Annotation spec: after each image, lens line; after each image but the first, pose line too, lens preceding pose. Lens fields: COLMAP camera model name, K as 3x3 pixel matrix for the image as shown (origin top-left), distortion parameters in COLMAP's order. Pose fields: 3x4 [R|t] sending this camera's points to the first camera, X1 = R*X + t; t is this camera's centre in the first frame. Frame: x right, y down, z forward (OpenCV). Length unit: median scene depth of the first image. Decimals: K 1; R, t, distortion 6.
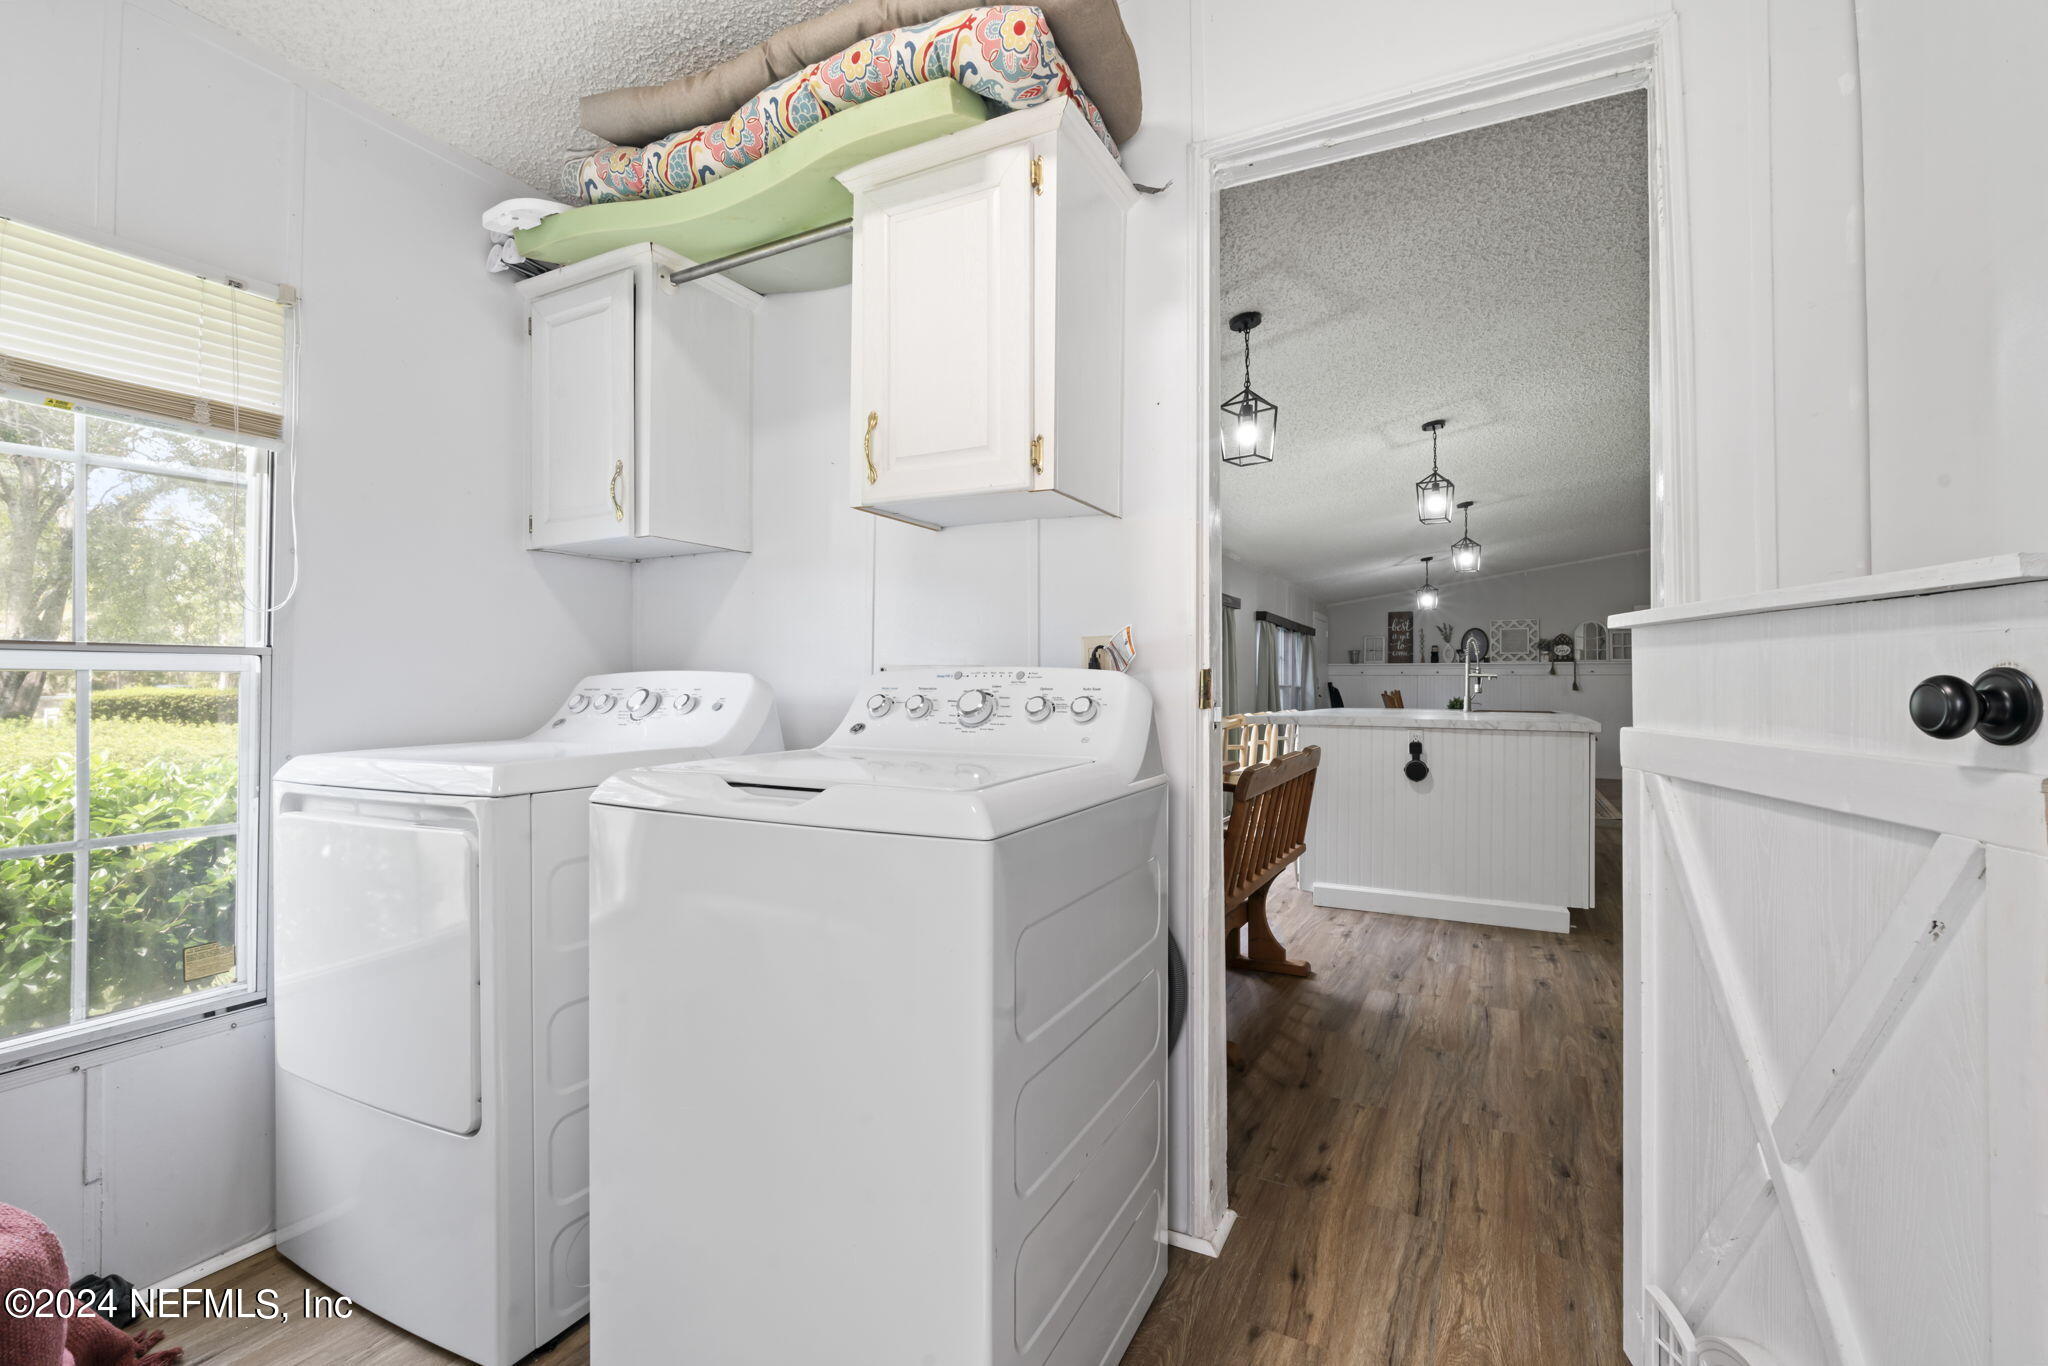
lens RADIAL K [[913.1, 0, 1016.8], [0, 913.1, 684.7], [0, 0, 1]] dist [-0.005176, 0.000160]
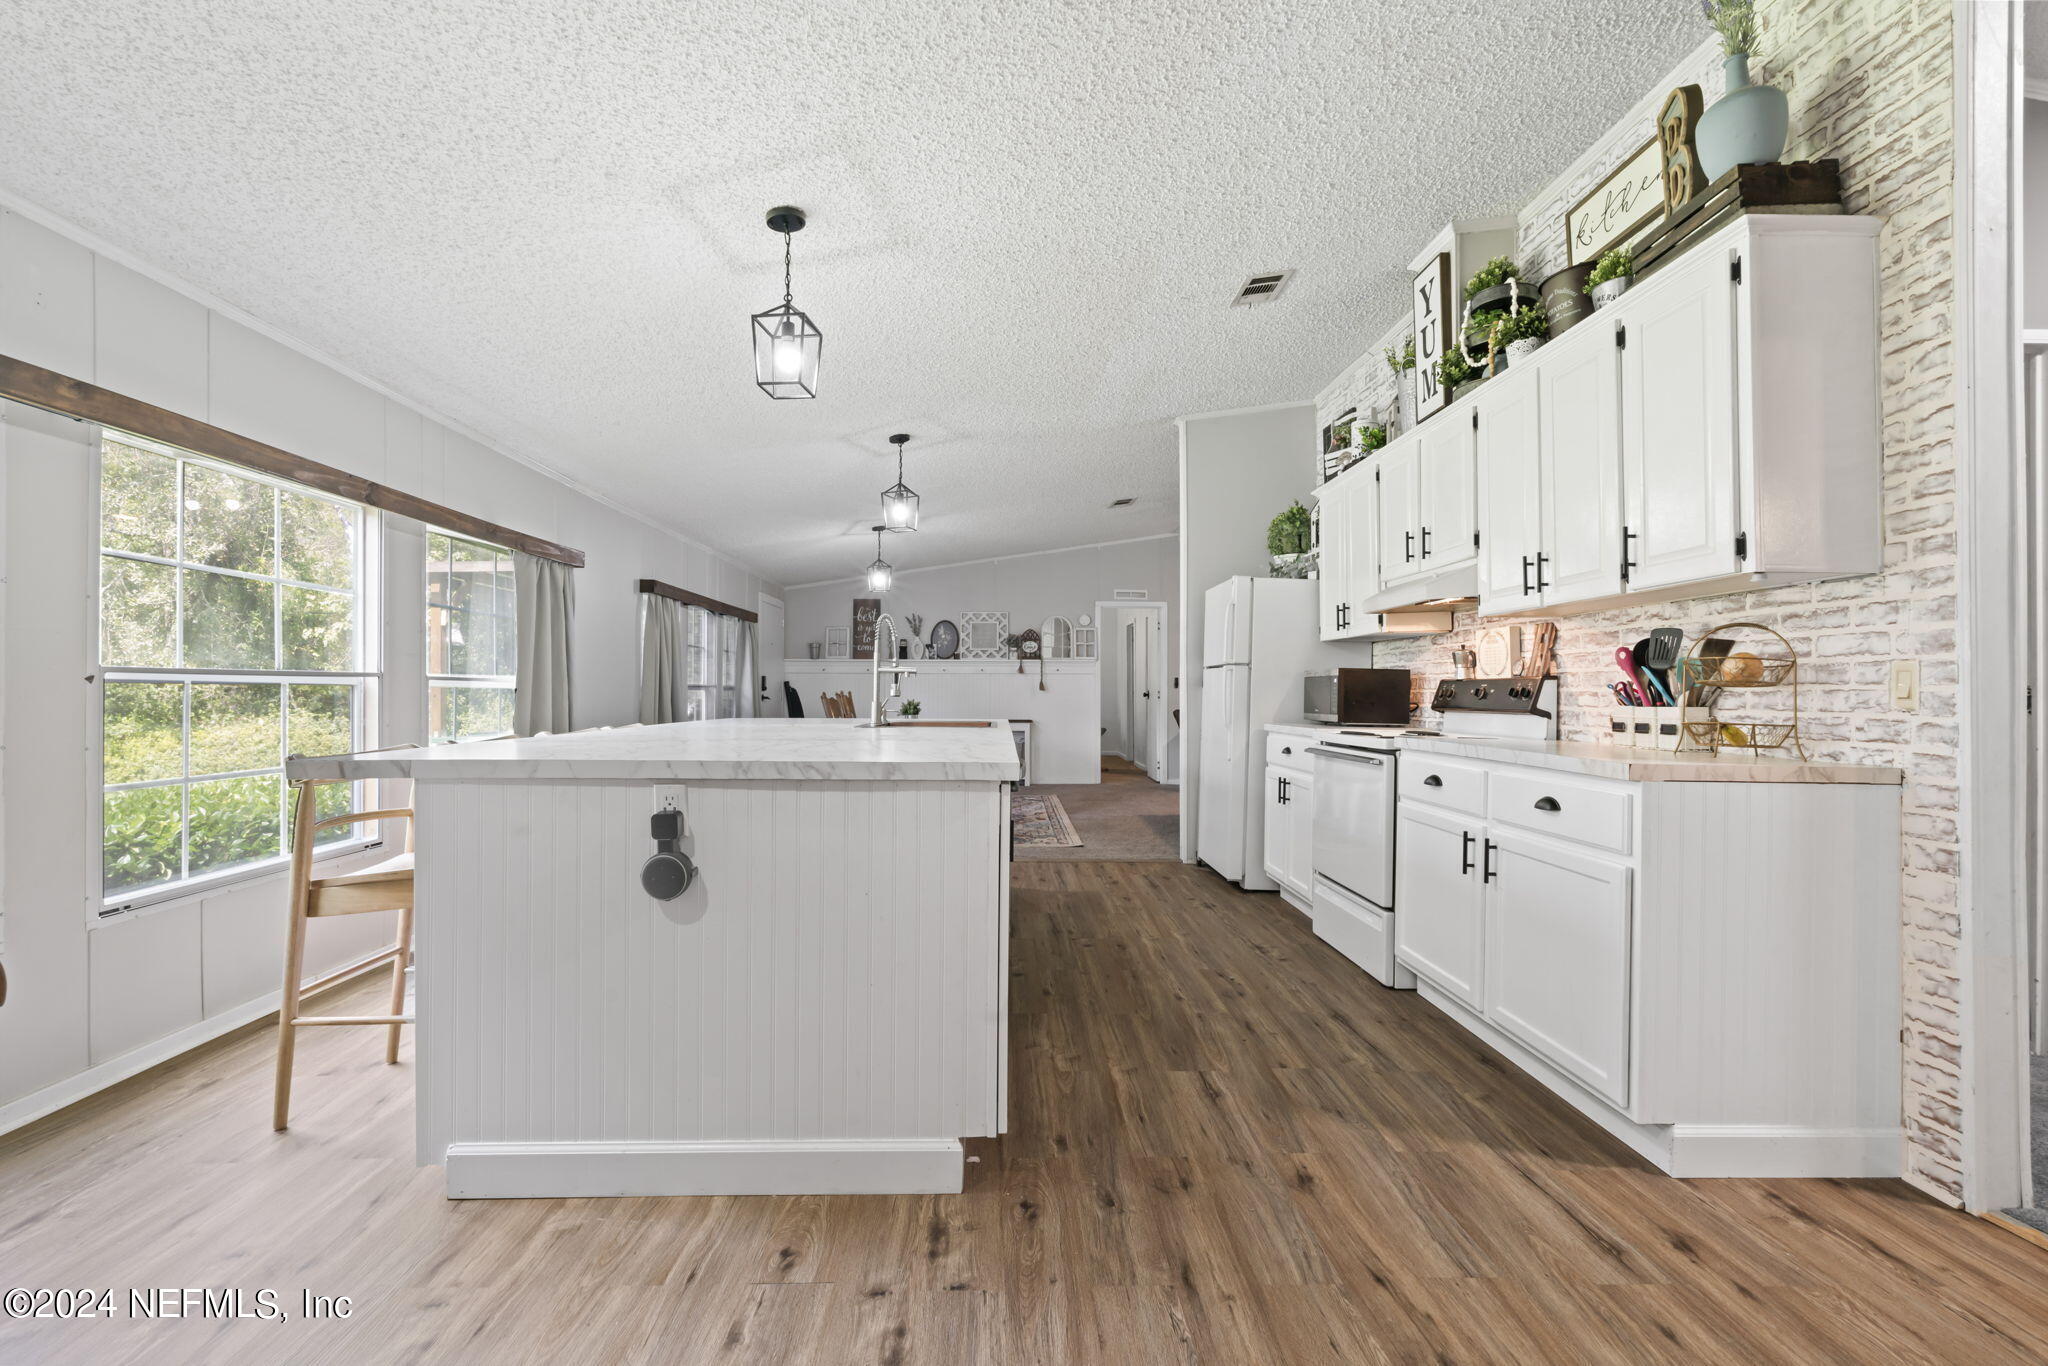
lens RADIAL K [[913.1, 0, 1016.8], [0, 913.1, 684.7], [0, 0, 1]] dist [-0.005176, 0.000160]
pose [[0.875744, -0.000119, 0.482776, 0.143699], [-0.000087, 1.000000, 0.000403, -0.000021], [-0.482776, -0.000394, 0.875744, 0.202505]]
